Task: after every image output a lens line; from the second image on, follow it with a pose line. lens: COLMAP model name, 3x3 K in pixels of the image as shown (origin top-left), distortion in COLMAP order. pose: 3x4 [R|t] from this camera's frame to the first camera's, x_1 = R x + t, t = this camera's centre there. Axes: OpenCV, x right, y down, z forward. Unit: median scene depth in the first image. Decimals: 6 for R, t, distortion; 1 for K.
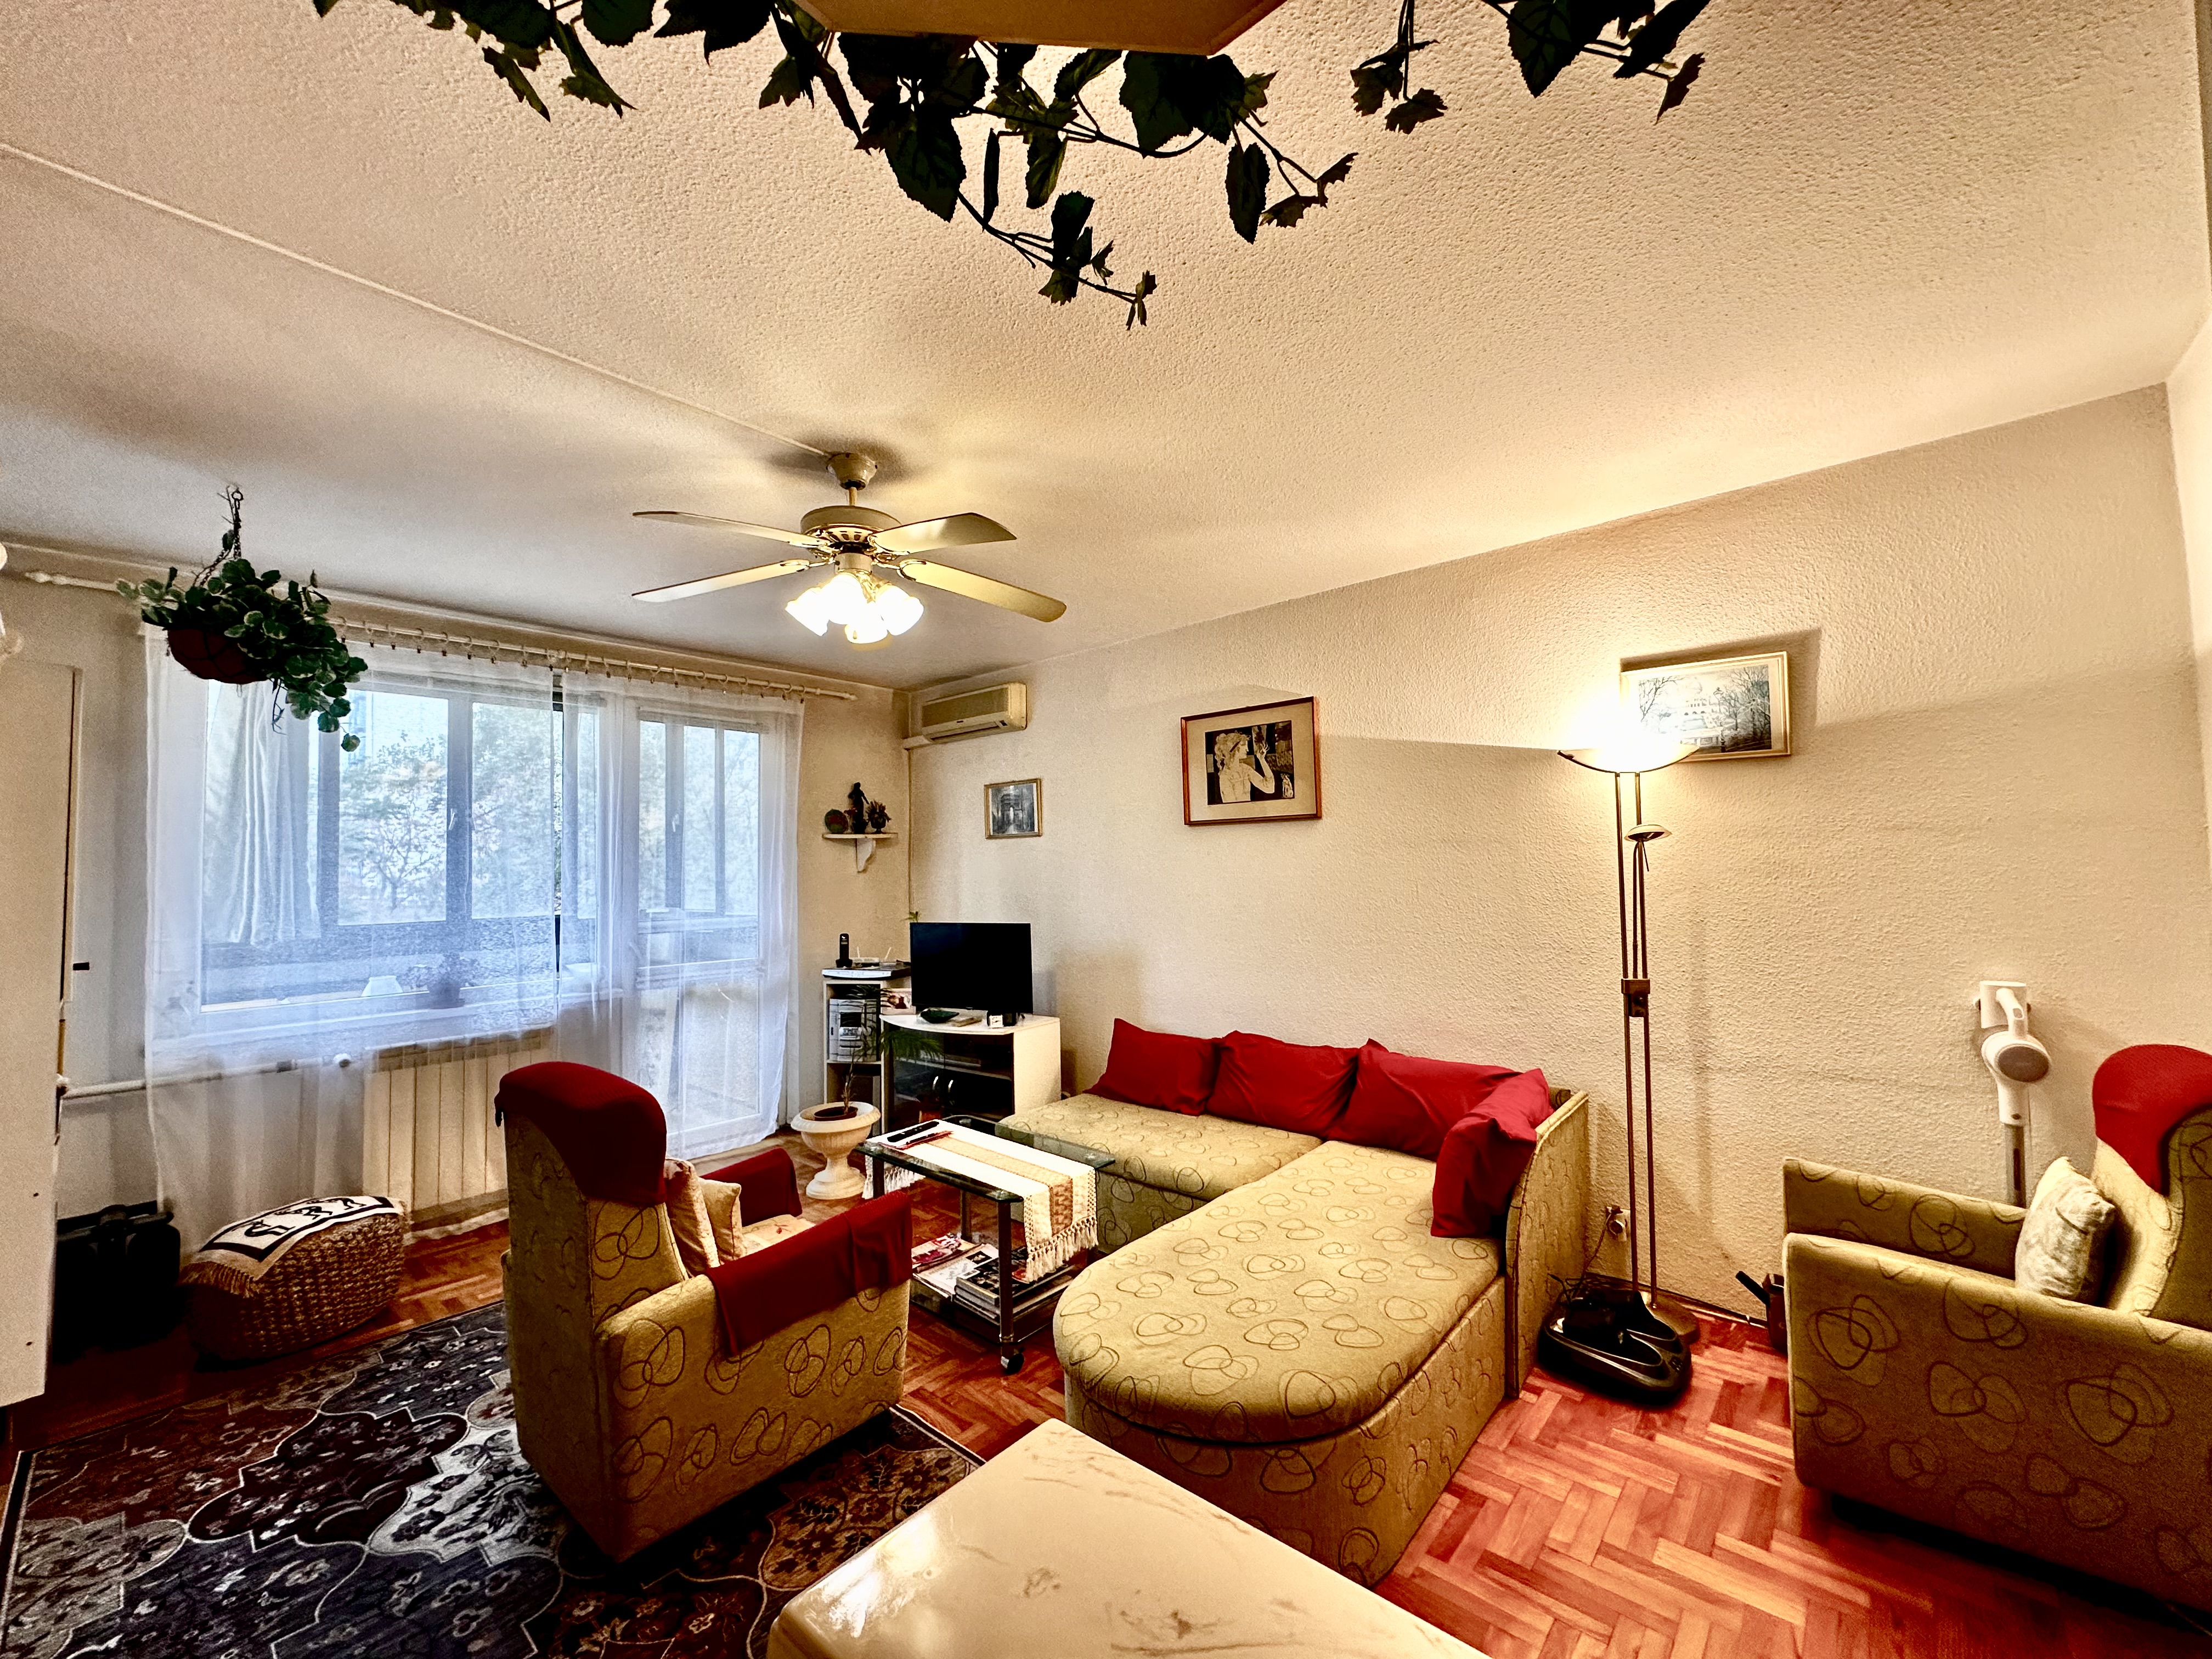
lens RADIAL K [[877.5, 0, 1100.0], [0, 877.5, 824.0], [0, 0, 1]] dist [-0.003569, 0.000845]
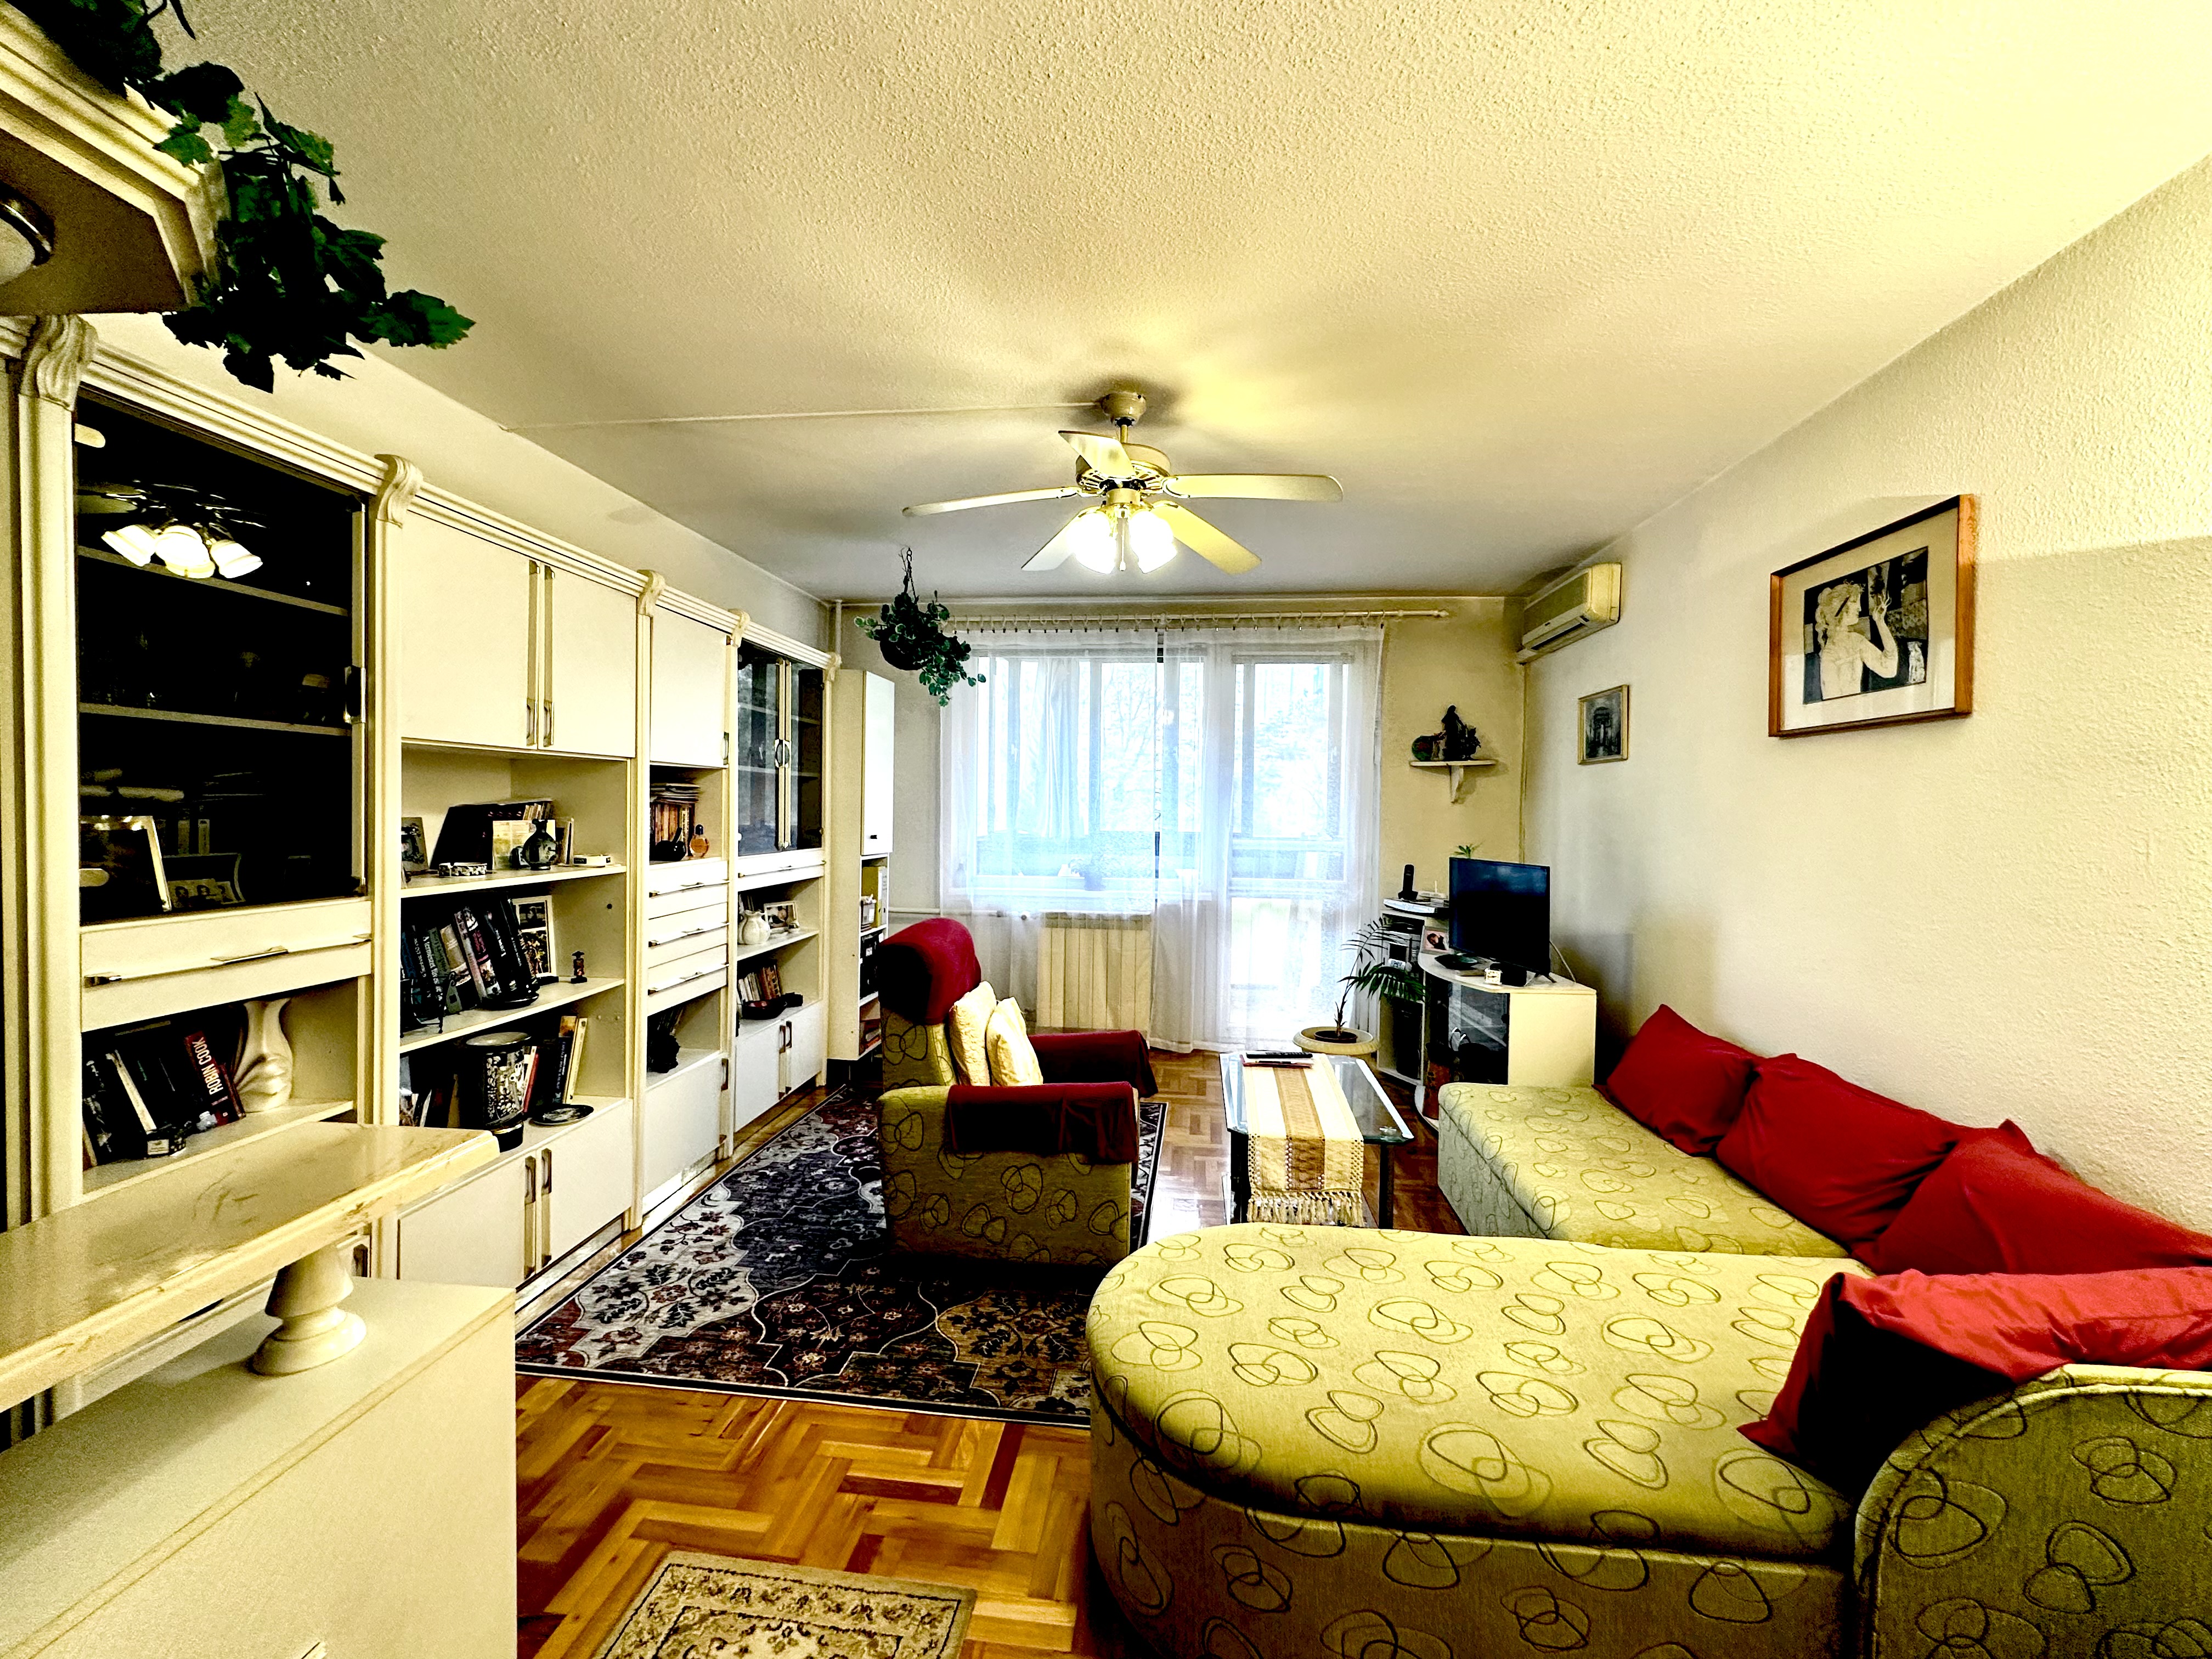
lens RADIAL K [[877.5, 0, 1104.3], [0, 877.5, 824.3], [0, 0, 1]] dist [-0.003569, 0.000845]
pose [[0.579768, 0.042942, -0.813649, 0.365770], [0.015433, 0.997852, 0.063661, 0.017947], [0.814635, -0.049466, 0.577860, 0.215642]]
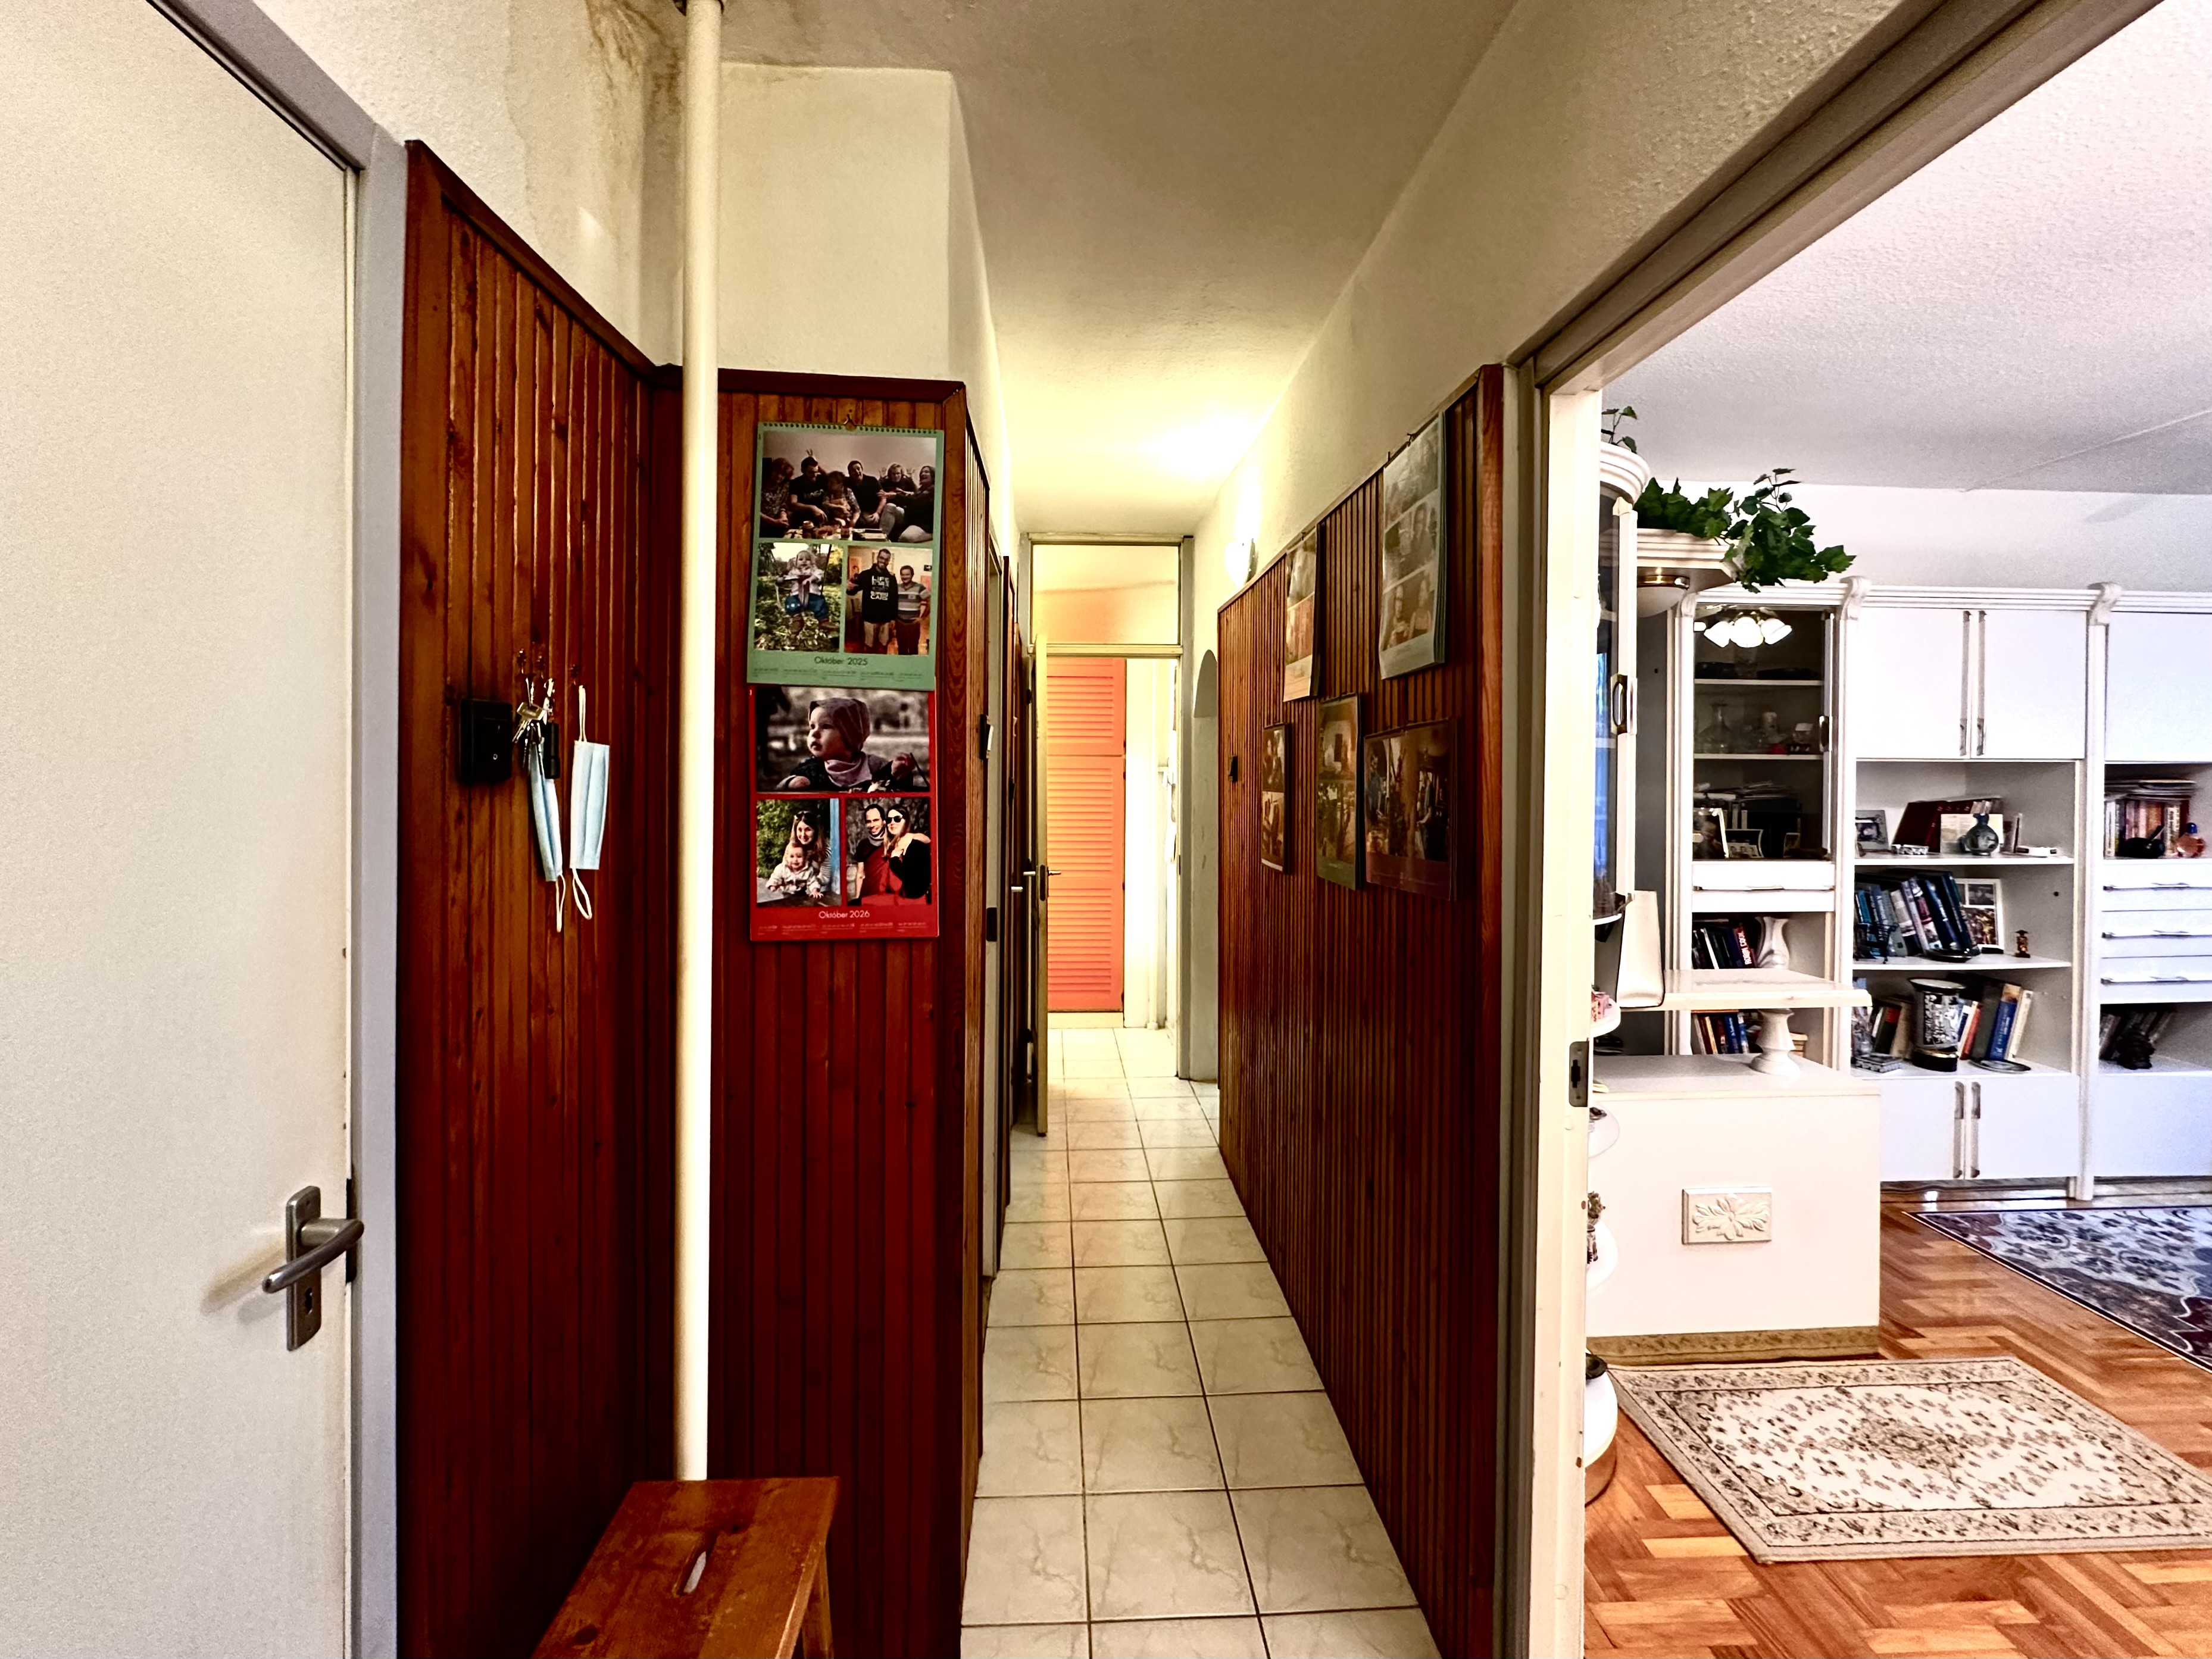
lens RADIAL K [[964.6, 0, 1109.8], [0, 964.6, 785.2], [0, 0, 1]] dist [-0.002179, 0.000308]
pose [[-0.707406, 0.021453, -0.706482, 0.769582], [0.043829, 0.998947, -0.013553, 0.000427], [0.705447, -0.040552, -0.707602, 0.313887]]
